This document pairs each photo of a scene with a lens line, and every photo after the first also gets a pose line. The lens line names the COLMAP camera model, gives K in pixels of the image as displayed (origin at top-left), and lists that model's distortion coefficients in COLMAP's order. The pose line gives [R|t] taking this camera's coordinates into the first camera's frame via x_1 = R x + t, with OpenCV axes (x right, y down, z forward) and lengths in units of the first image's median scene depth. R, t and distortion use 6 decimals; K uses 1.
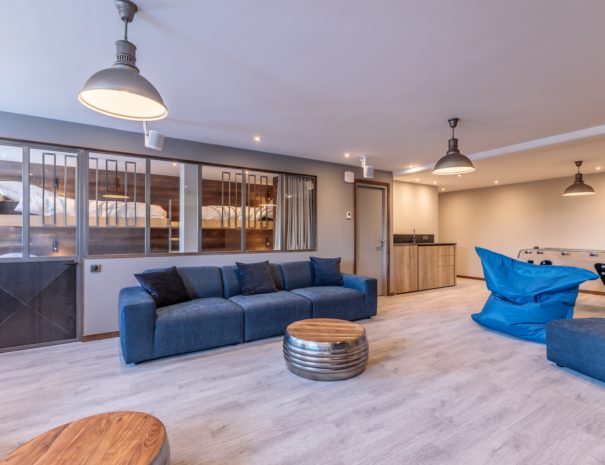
lens RADIAL K [[317.1, 0, 305.4], [0, 317.1, 231.8], [0, 0, 1]] dist [0.001216, -0.000136]
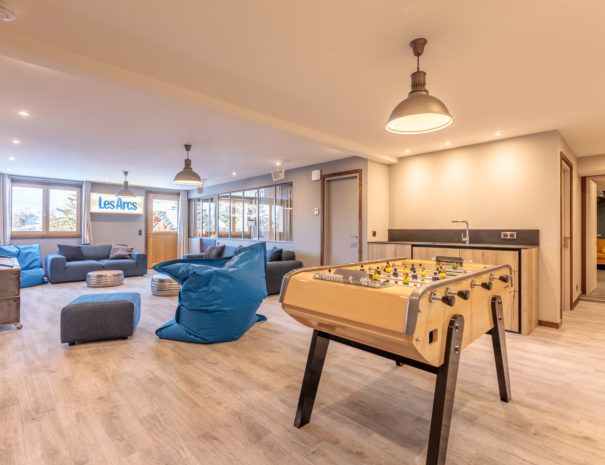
lens RADIAL K [[317.1, 0, 305.4], [0, 317.1, 231.8], [0, 0, 1]] dist [0.001216, -0.000136]
pose [[0.190762, 0.004976, -0.981624, 1.164204], [0.006083, 0.999962, 0.006251, 0.009652], [0.981617, -0.007164, 0.190725, 0.754082]]
